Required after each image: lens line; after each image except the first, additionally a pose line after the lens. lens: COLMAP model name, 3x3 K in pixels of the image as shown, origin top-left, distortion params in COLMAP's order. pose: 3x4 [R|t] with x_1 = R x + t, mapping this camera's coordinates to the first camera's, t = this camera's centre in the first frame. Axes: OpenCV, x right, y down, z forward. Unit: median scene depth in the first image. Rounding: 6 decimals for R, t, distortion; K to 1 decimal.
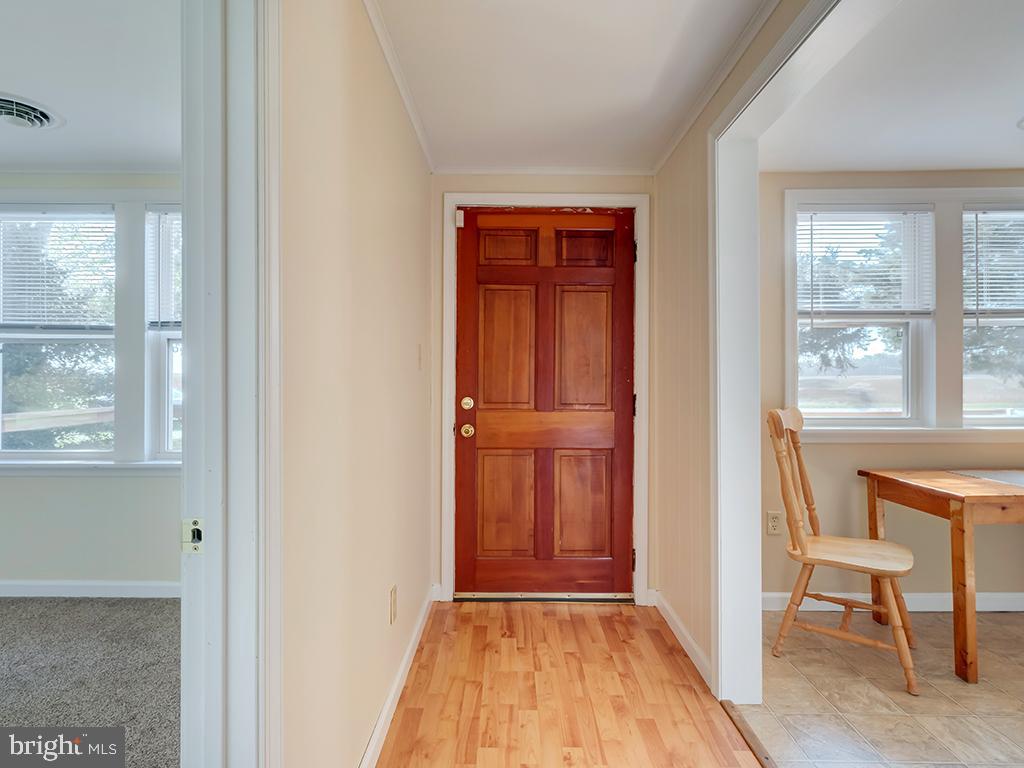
lens RADIAL K [[525.6, 0, 508.6], [0, 525.6, 379.9], [0, 0, 1]] dist [0.002798, 0.000230]
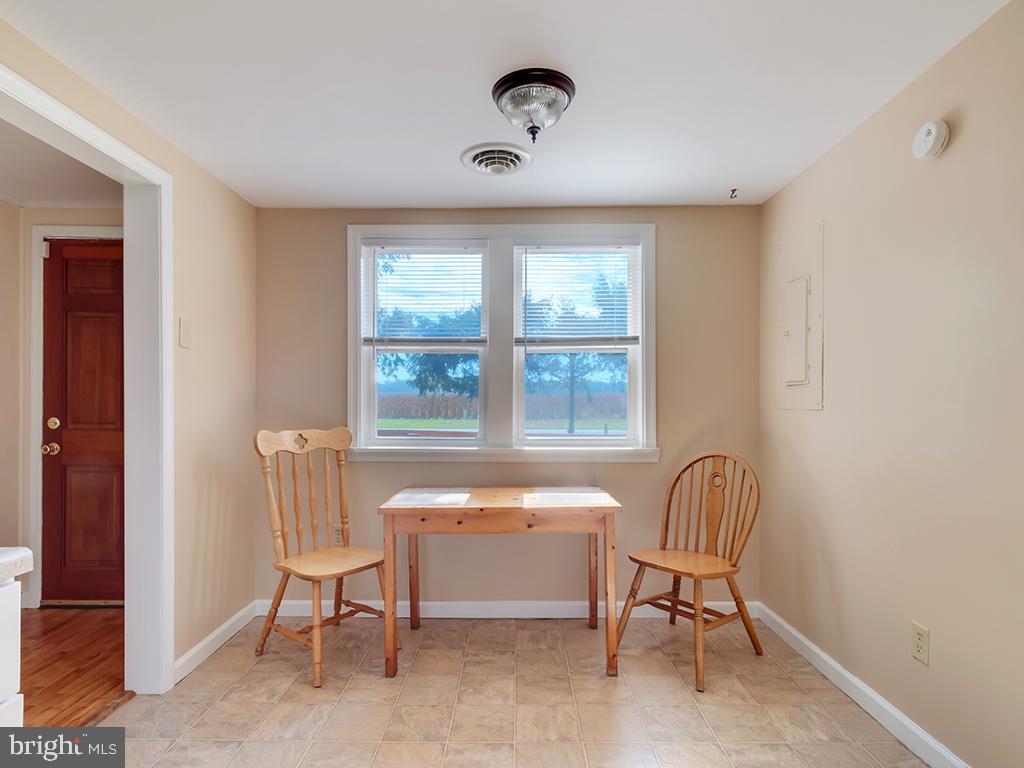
lens RADIAL K [[537.0, 0, 513.6], [0, 537.0, 403.0], [0, 0, 1]] dist [-0.001455, -0.000545]
pose [[0.999966, 0.005098, 0.006409, 0.849789], [-0.005109, 0.999985, 0.001770, -0.002822], [-0.006400, -0.001802, 0.999978, -0.094343]]
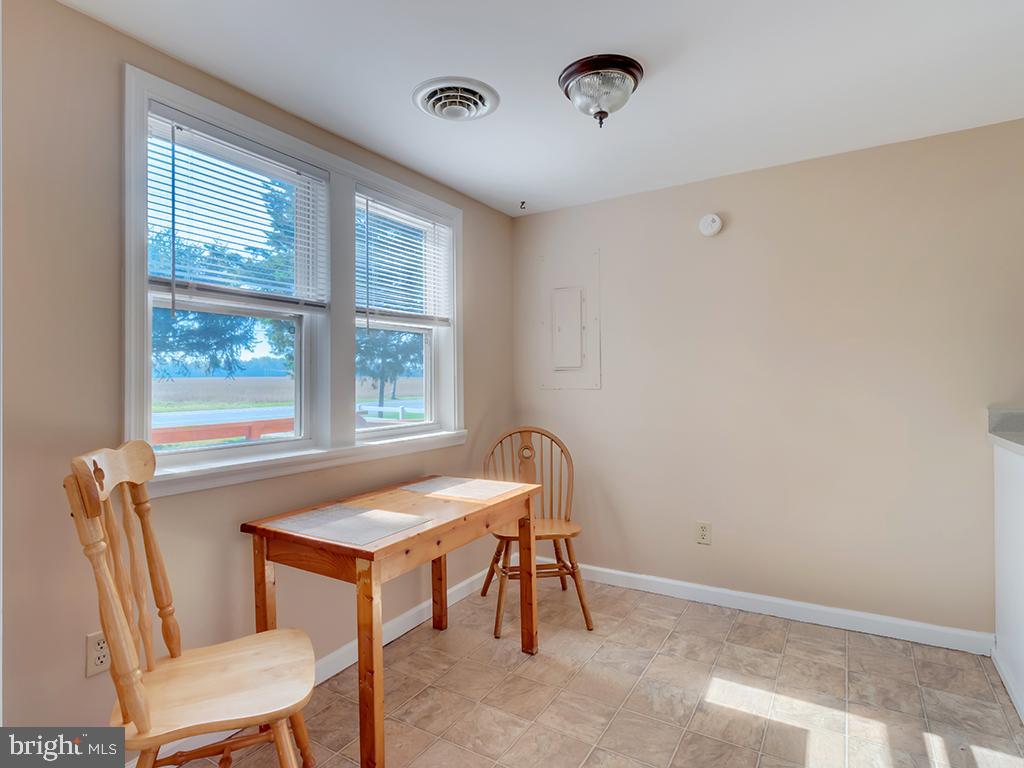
lens RADIAL K [[542.4, 0, 502.4], [0, 542.4, 371.4], [0, 0, 1]] dist [-0.000480, -0.000002]
pose [[0.516693, 0.012095, 0.856085, 0.230919], [0.003018, 0.999868, -0.015948, -0.013208], [-0.856165, 0.010824, 0.516589, 0.339042]]
